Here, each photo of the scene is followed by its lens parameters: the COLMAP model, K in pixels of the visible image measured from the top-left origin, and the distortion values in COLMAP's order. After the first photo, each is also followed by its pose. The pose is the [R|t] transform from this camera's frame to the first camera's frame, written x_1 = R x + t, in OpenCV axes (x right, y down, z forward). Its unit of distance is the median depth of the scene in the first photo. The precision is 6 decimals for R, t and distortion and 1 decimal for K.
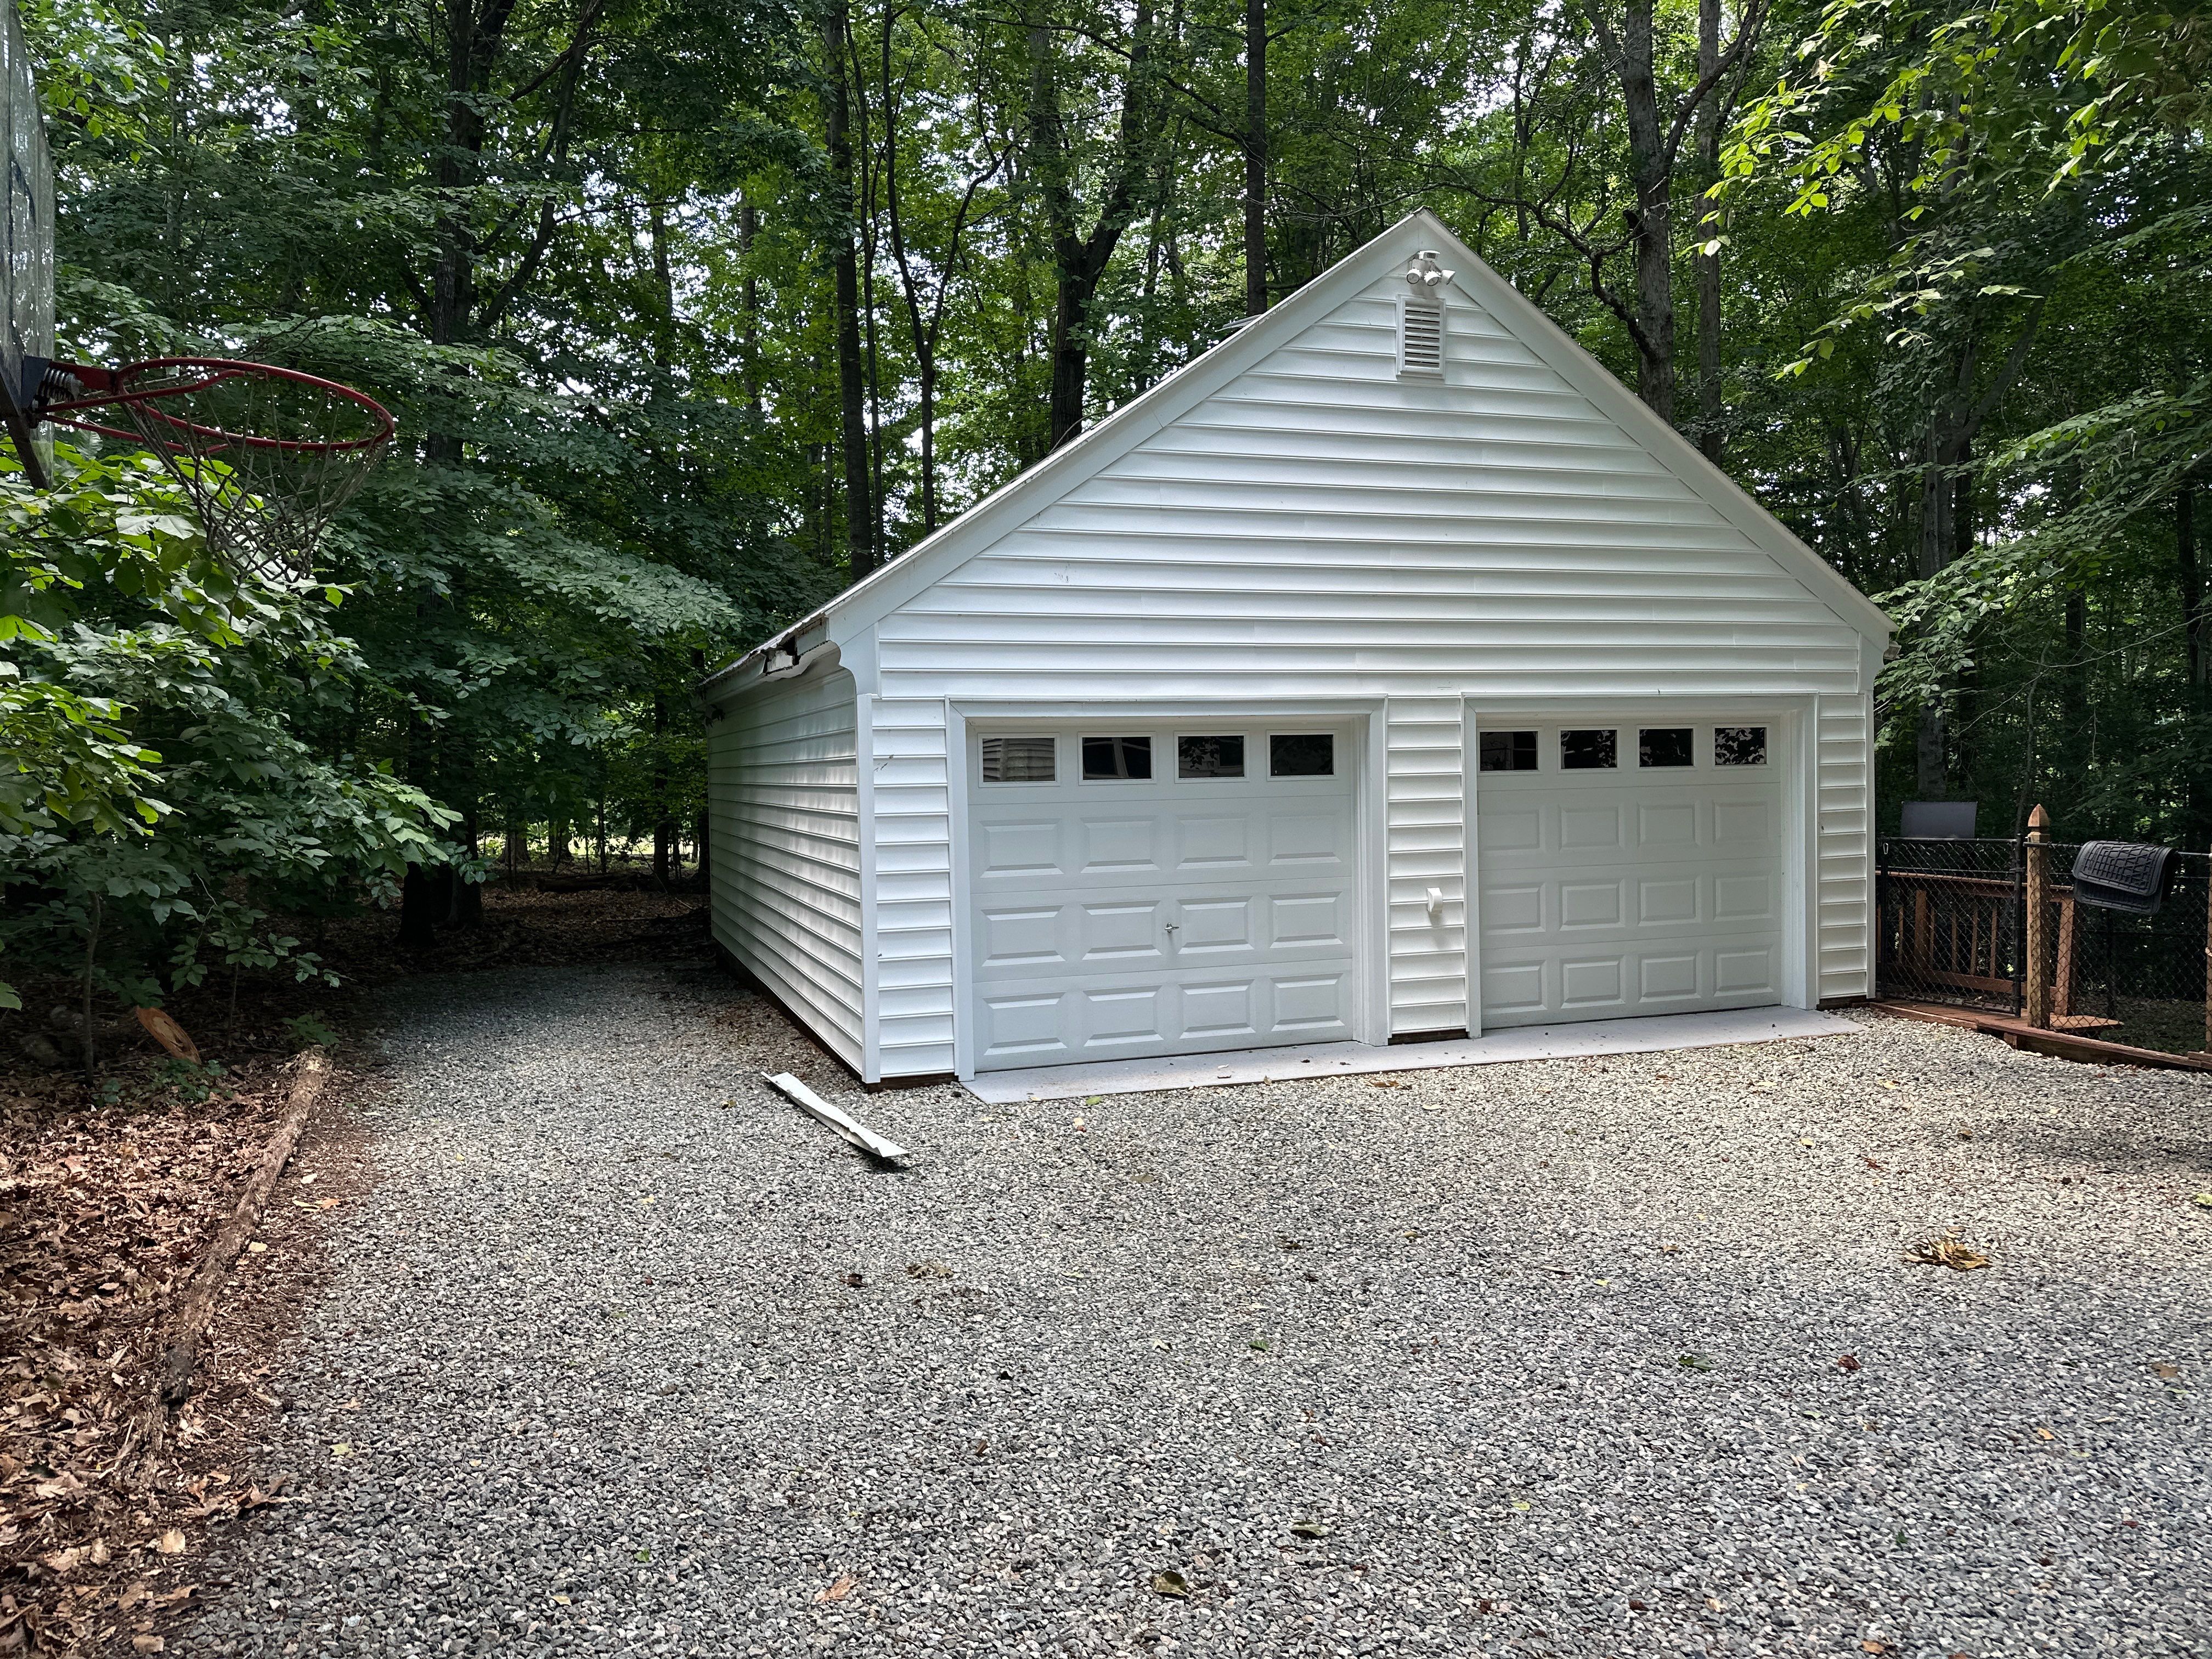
lens RADIAL K [[1533.5, 0, 1106.0], [0, 1533.5, 829.5], [0, 0, 1]] dist [0.005967, -0.000252]
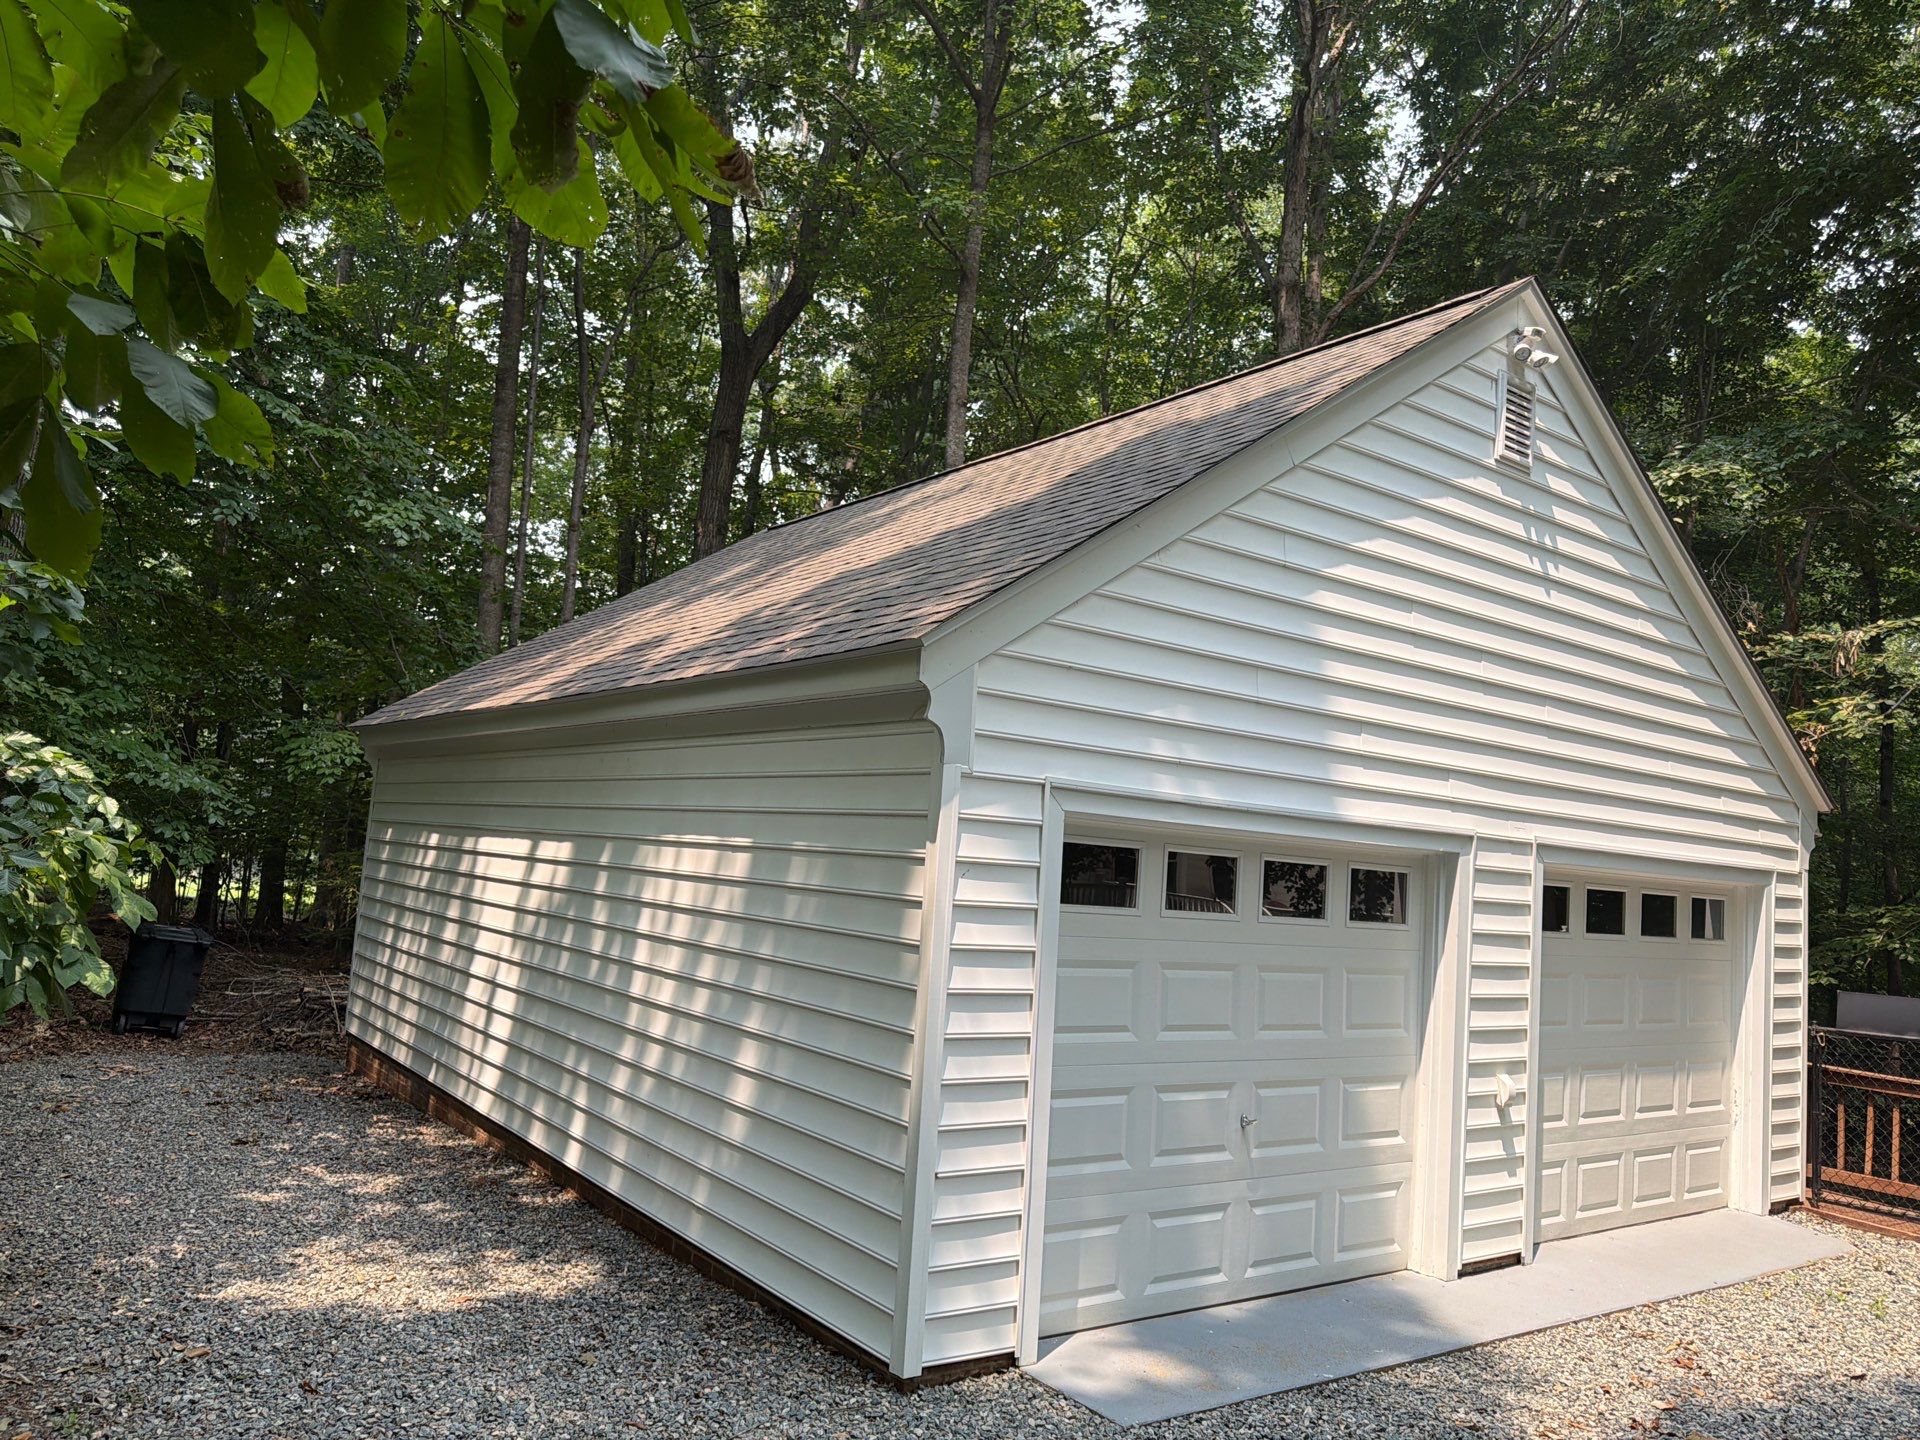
lens RADIAL K [[1353.3, 0, 960.0], [0, 1353.3, 720.0], [0, 0, 1]] dist [-0.009753, -0.003607]
pose [[0.955035, 0.119020, 0.271555, -0.277997], [-0.081142, 0.985845, -0.146718, -0.018463], [-0.285173, 0.118087, 0.951174, 0.386502]]
